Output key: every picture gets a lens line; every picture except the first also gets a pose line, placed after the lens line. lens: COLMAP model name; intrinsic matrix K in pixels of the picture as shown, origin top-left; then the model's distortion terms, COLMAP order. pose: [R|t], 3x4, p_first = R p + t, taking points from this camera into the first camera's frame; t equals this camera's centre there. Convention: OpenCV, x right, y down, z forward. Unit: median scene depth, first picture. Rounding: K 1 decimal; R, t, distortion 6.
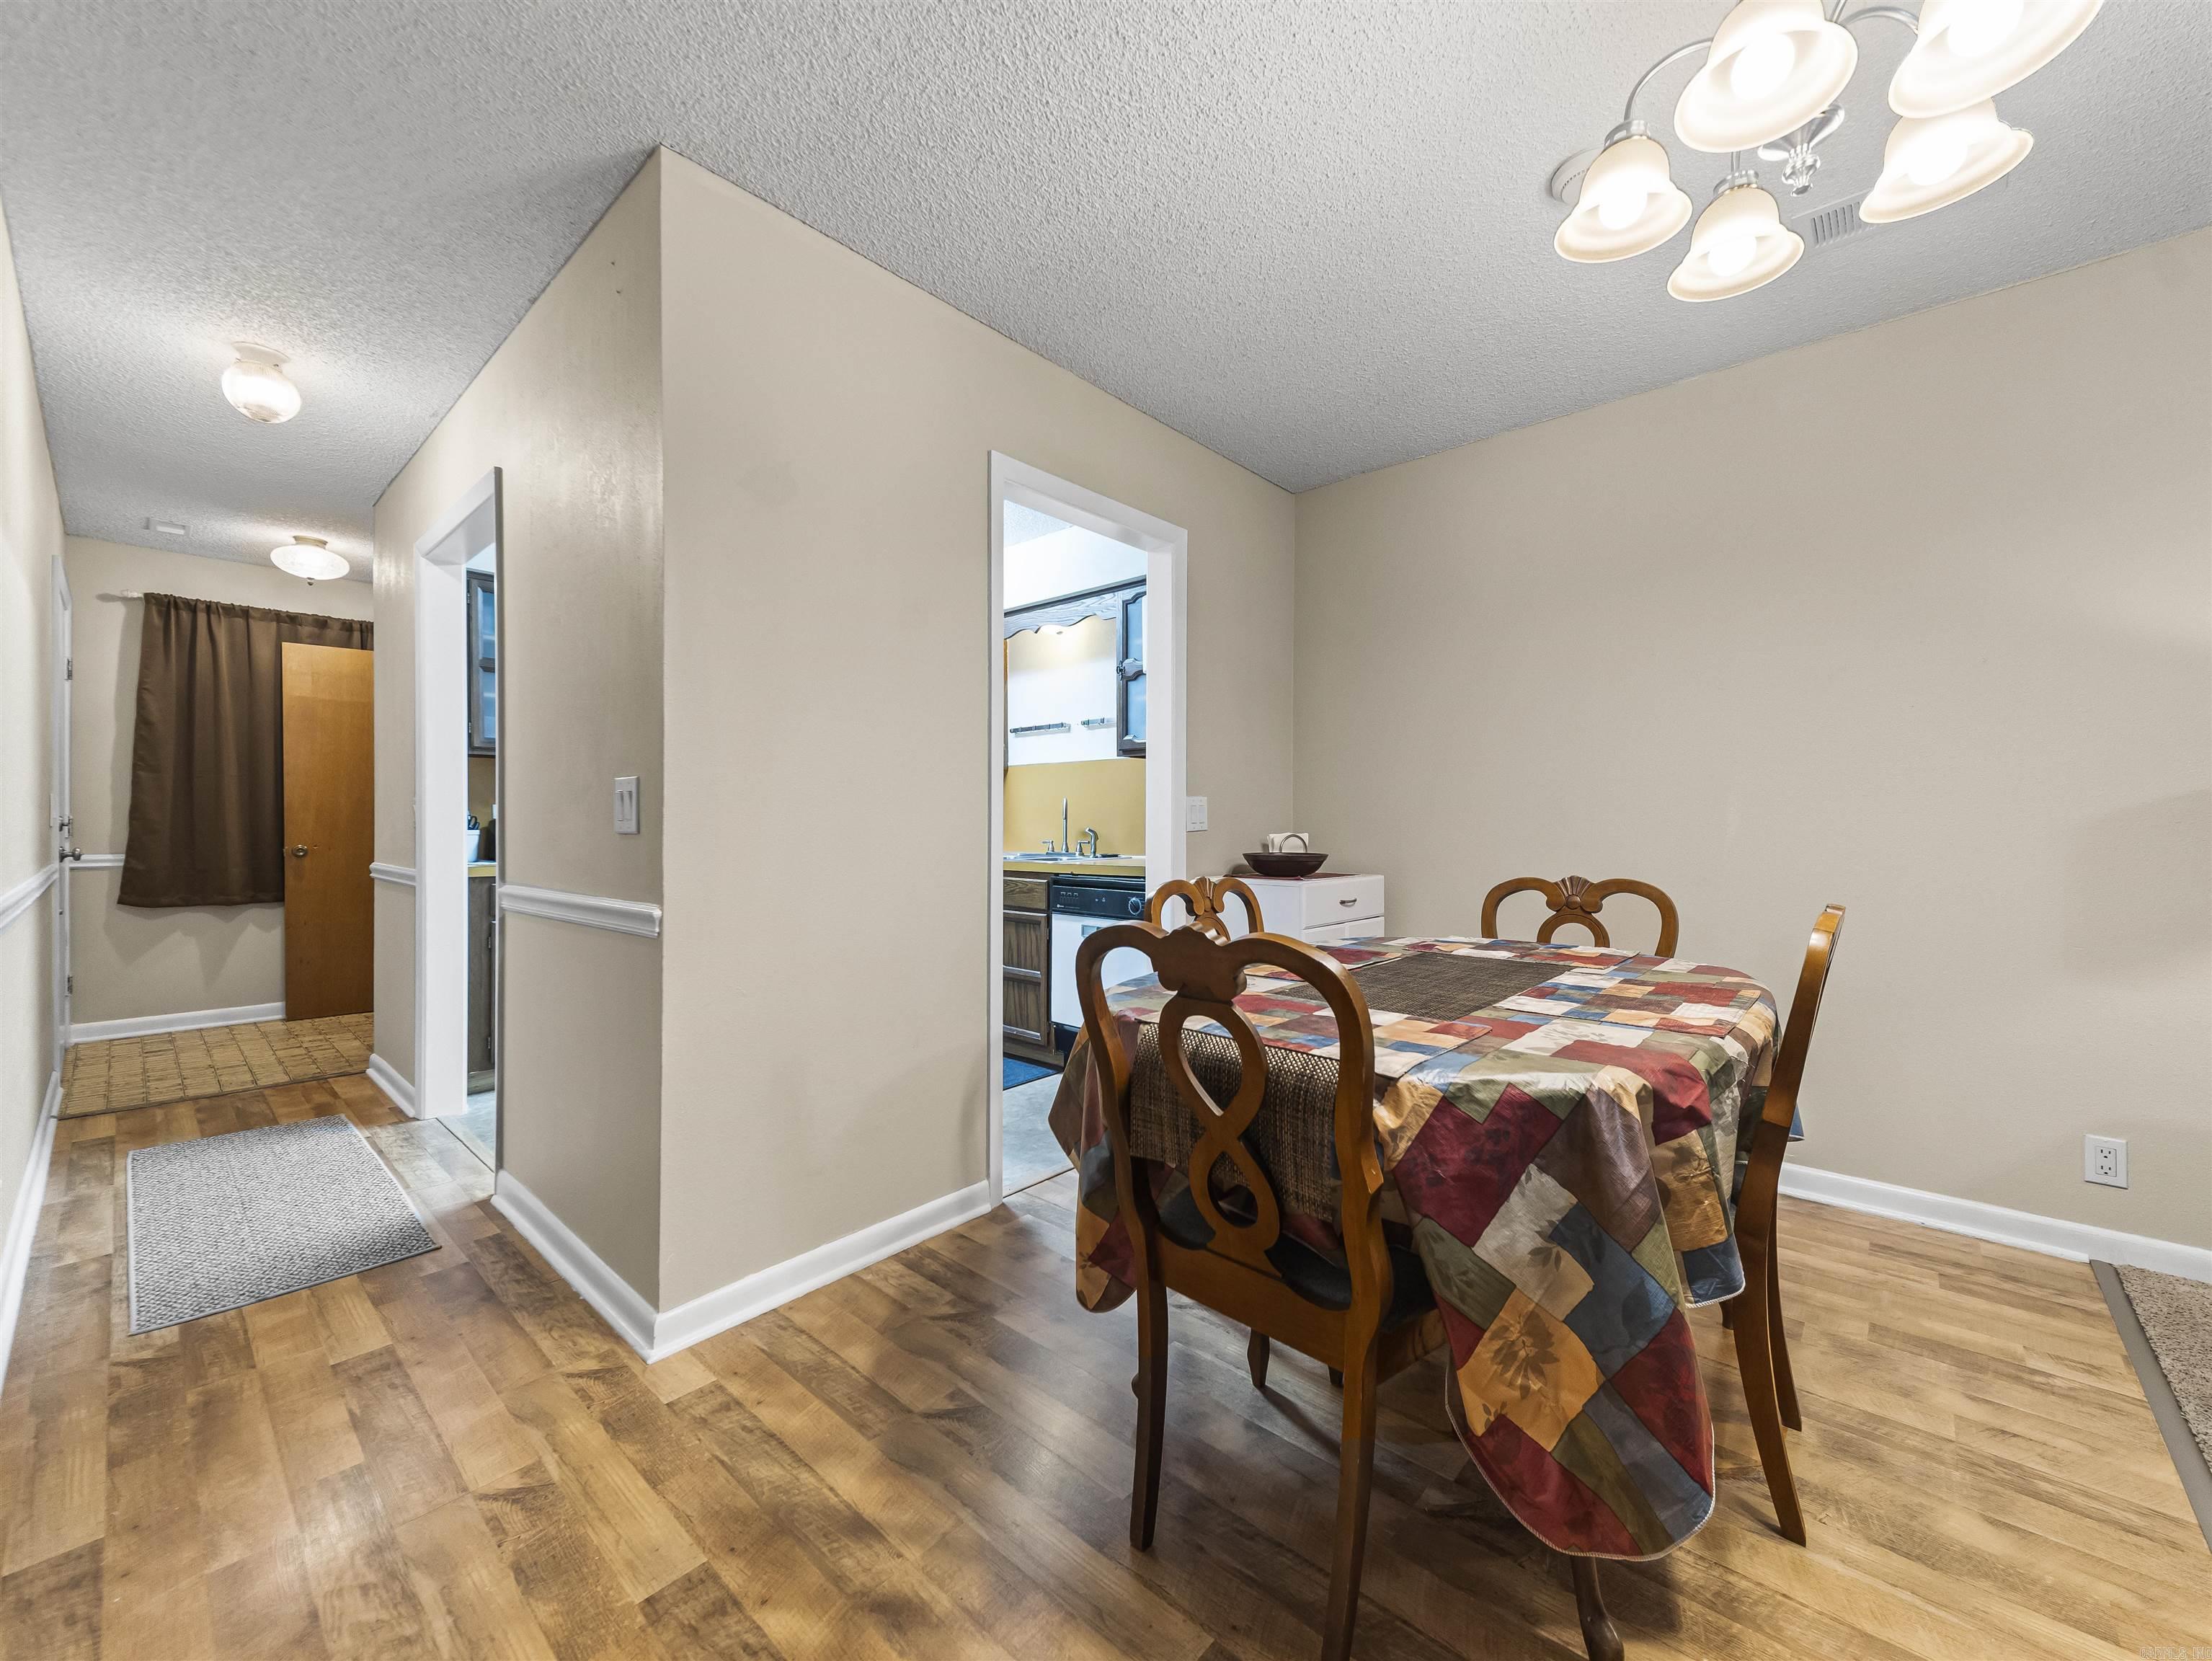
lens RADIAL K [[867.2, 0, 1107.2], [0, 867.2, 802.0], [0, 0, 1]] dist [0.011930, -0.000114]
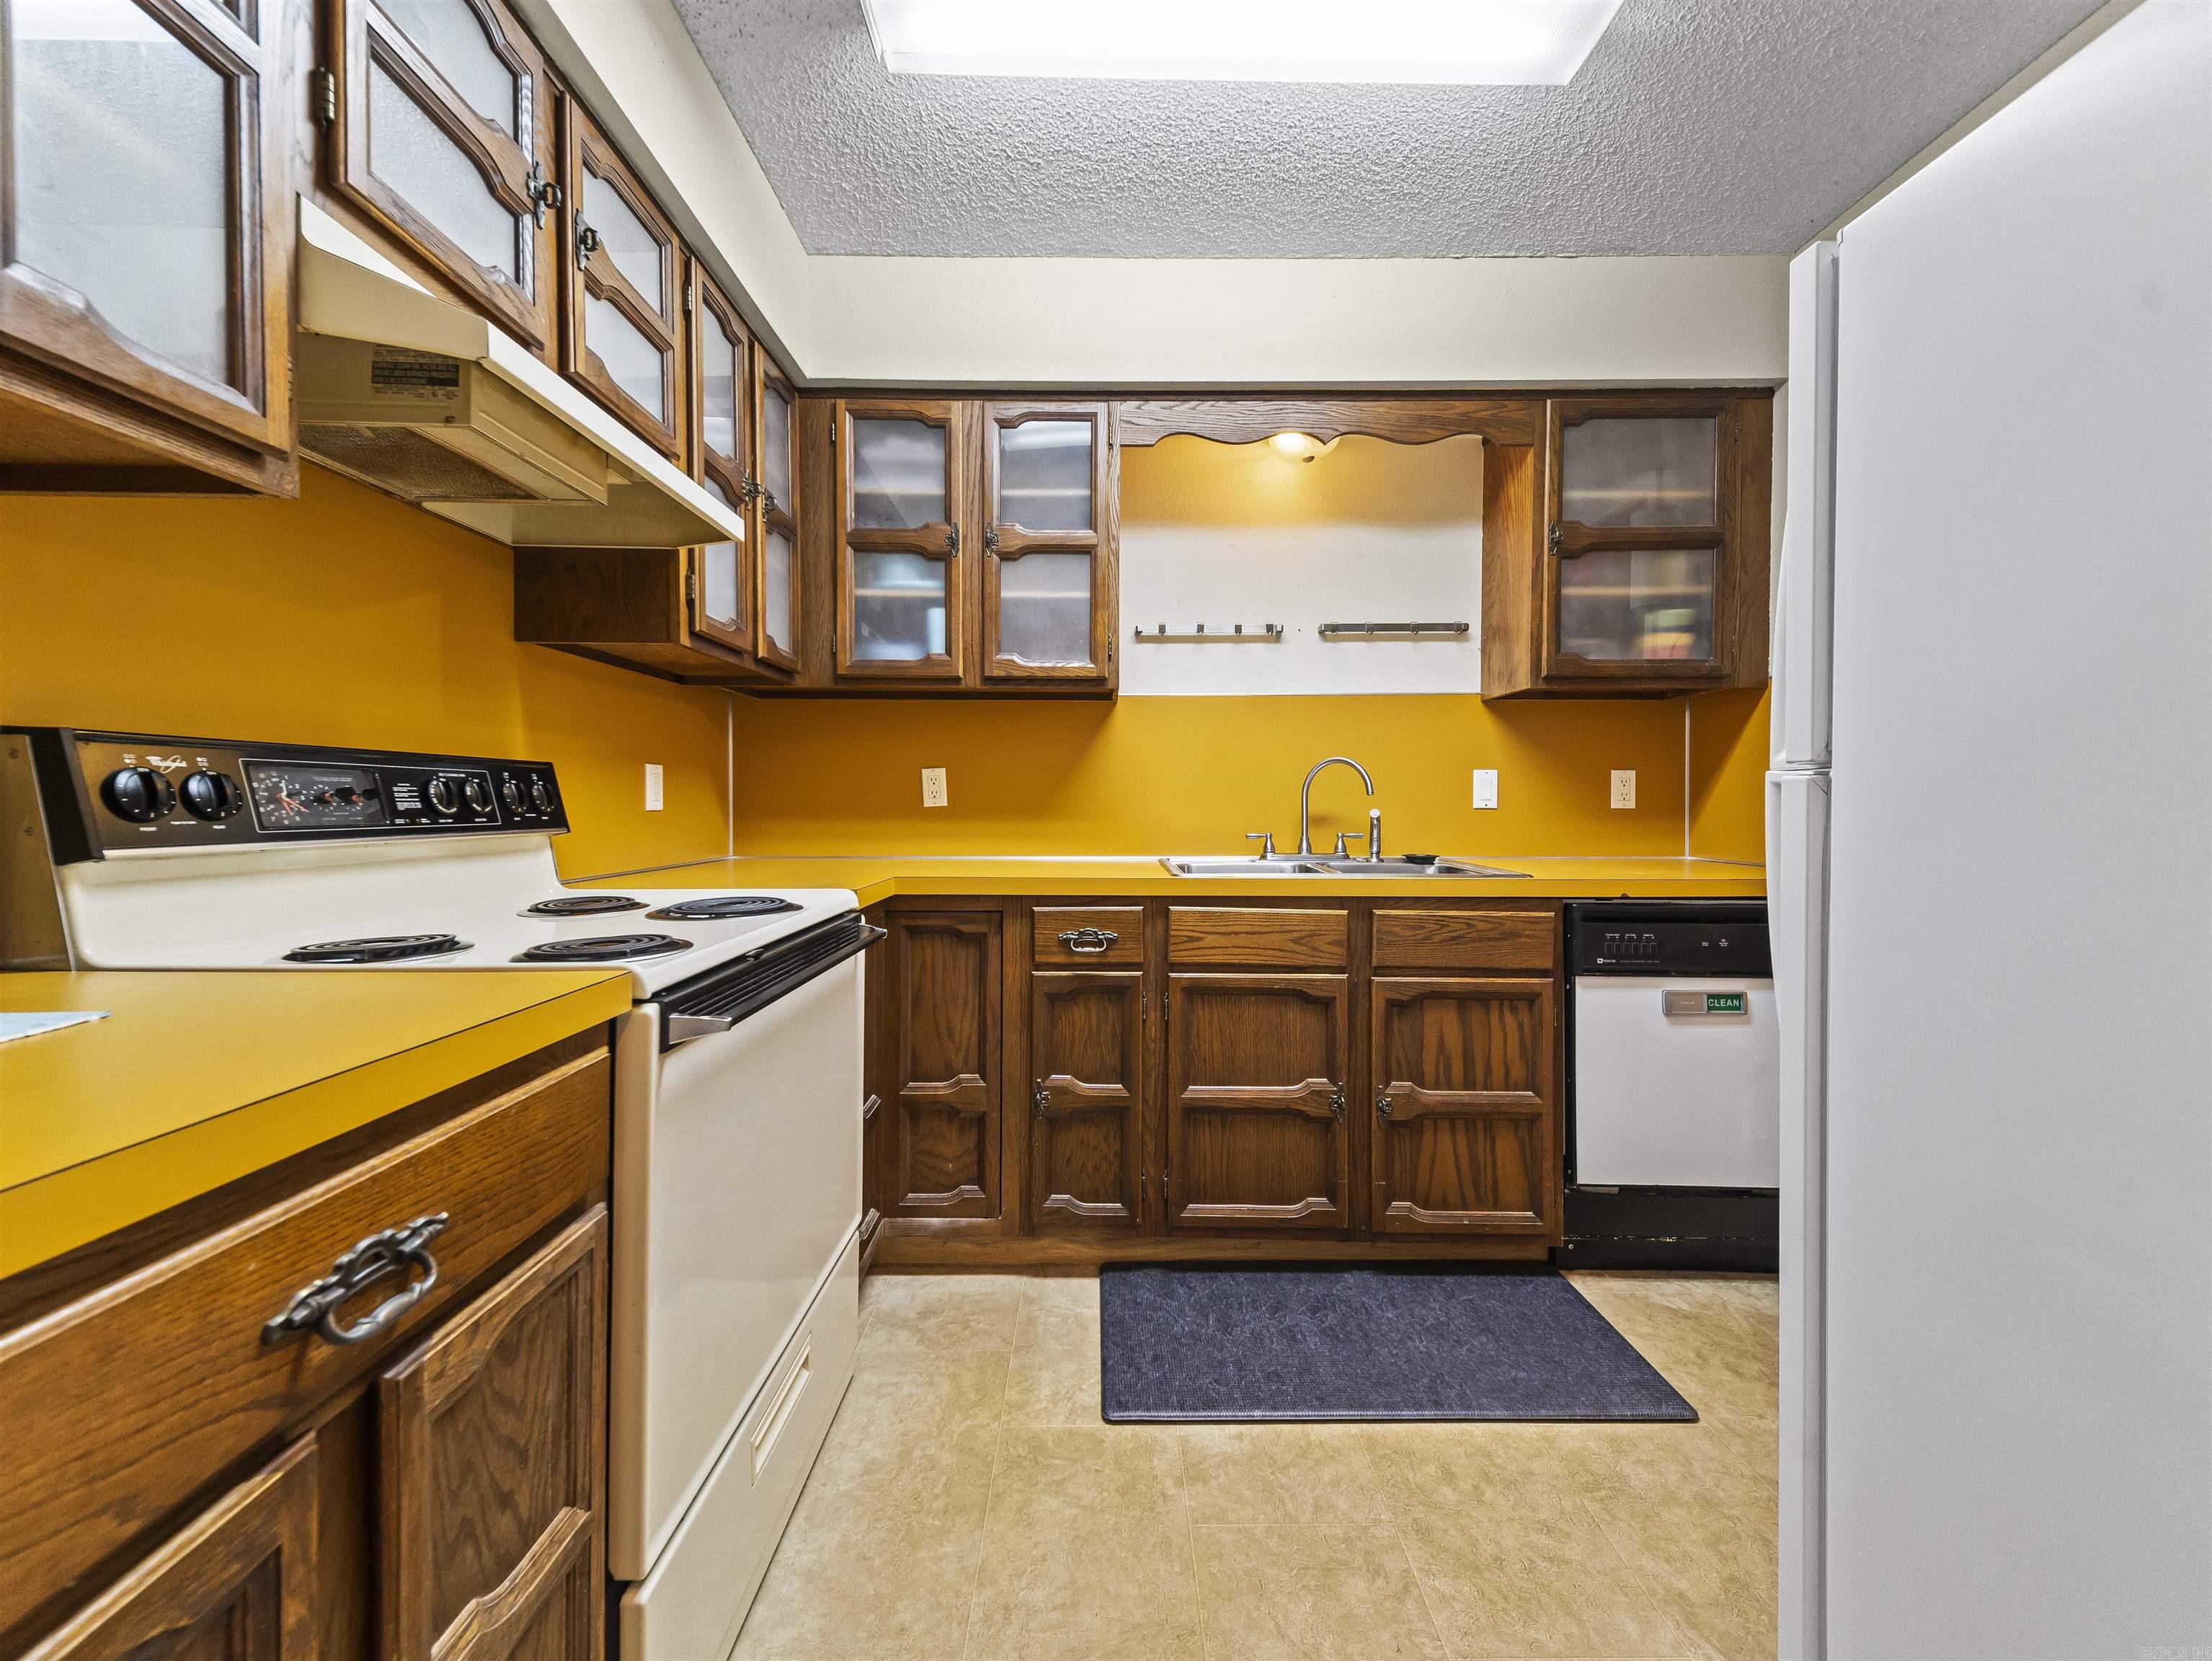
lens RADIAL K [[867.2, 0, 1107.2], [0, 867.2, 802.0], [0, 0, 1]] dist [0.011930, -0.000114]
pose [[0.742720, 0.006987, 0.669566, -0.586083], [-0.019517, 0.999747, 0.011216, 0.021843], [-0.669318, -0.021398, 0.742668, 0.751517]]
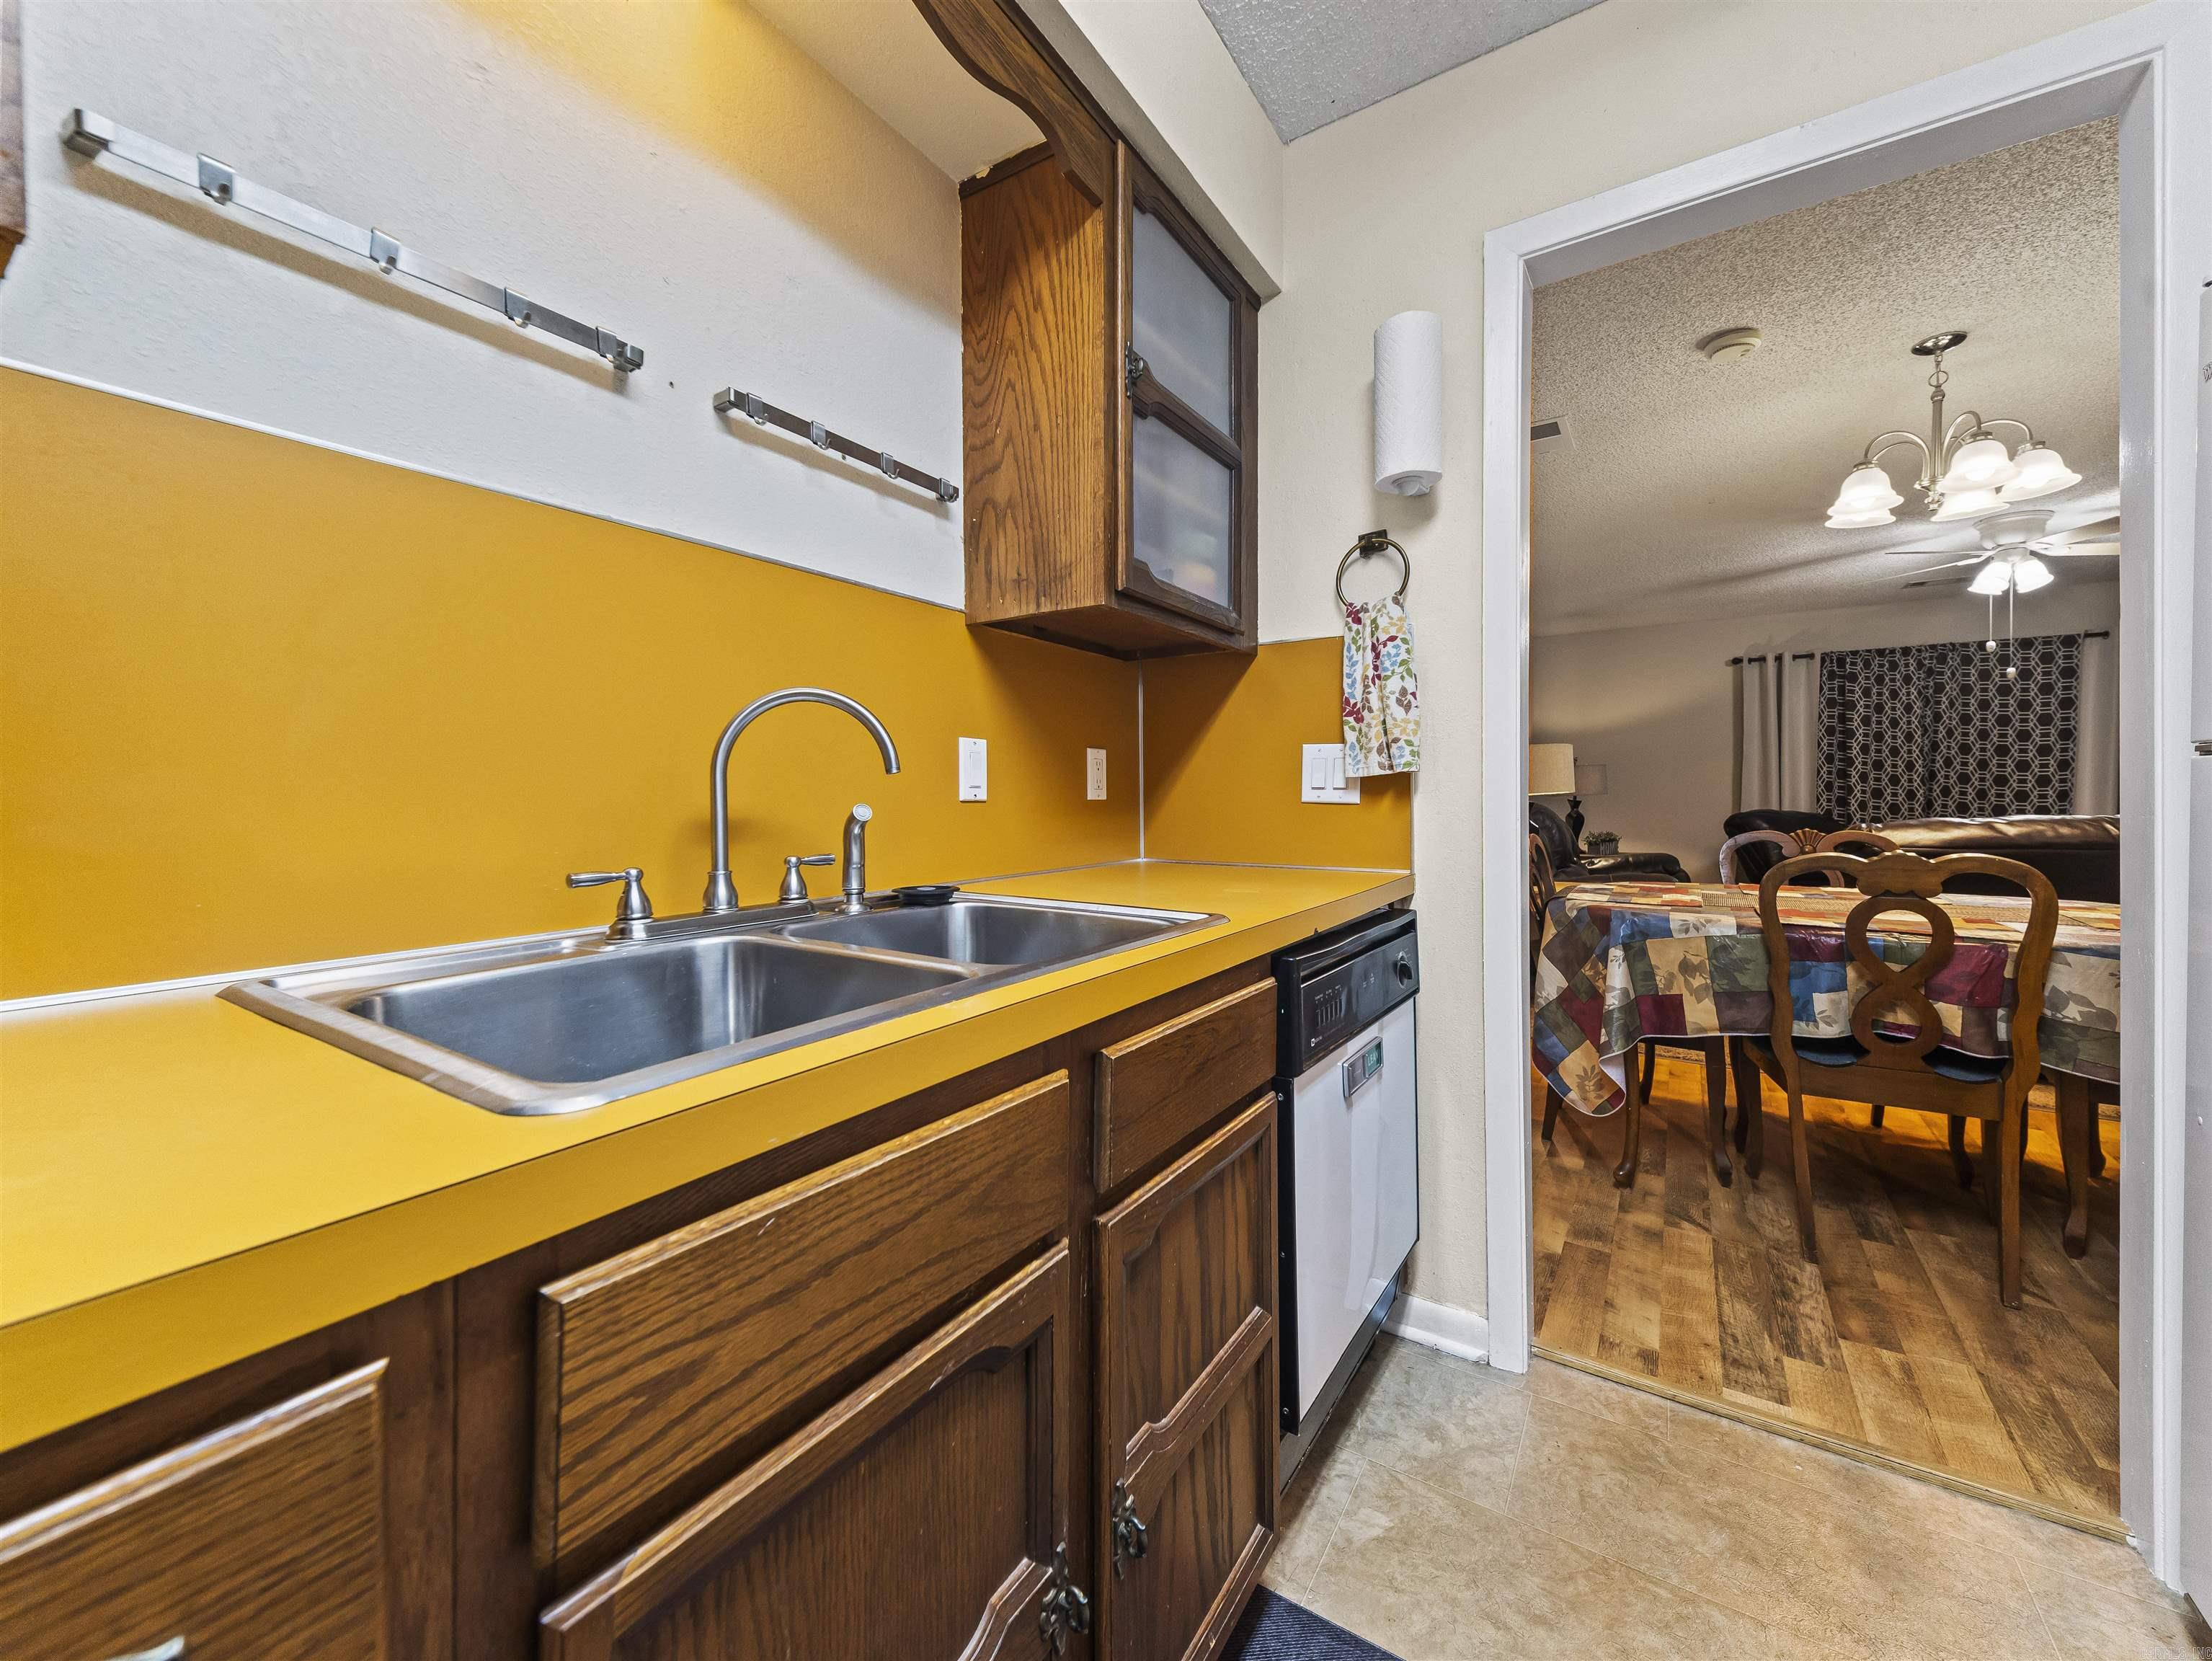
lens RADIAL K [[867.2, 0, 1107.2], [0, 867.2, 802.0], [0, 0, 1]] dist [0.011930, -0.000114]
pose [[-0.146184, 0.003141, 0.989252, -0.351288], [-0.010485, 0.999934, -0.004725, 0.029610], [-0.989202, -0.011063, -0.146142, 1.029410]]
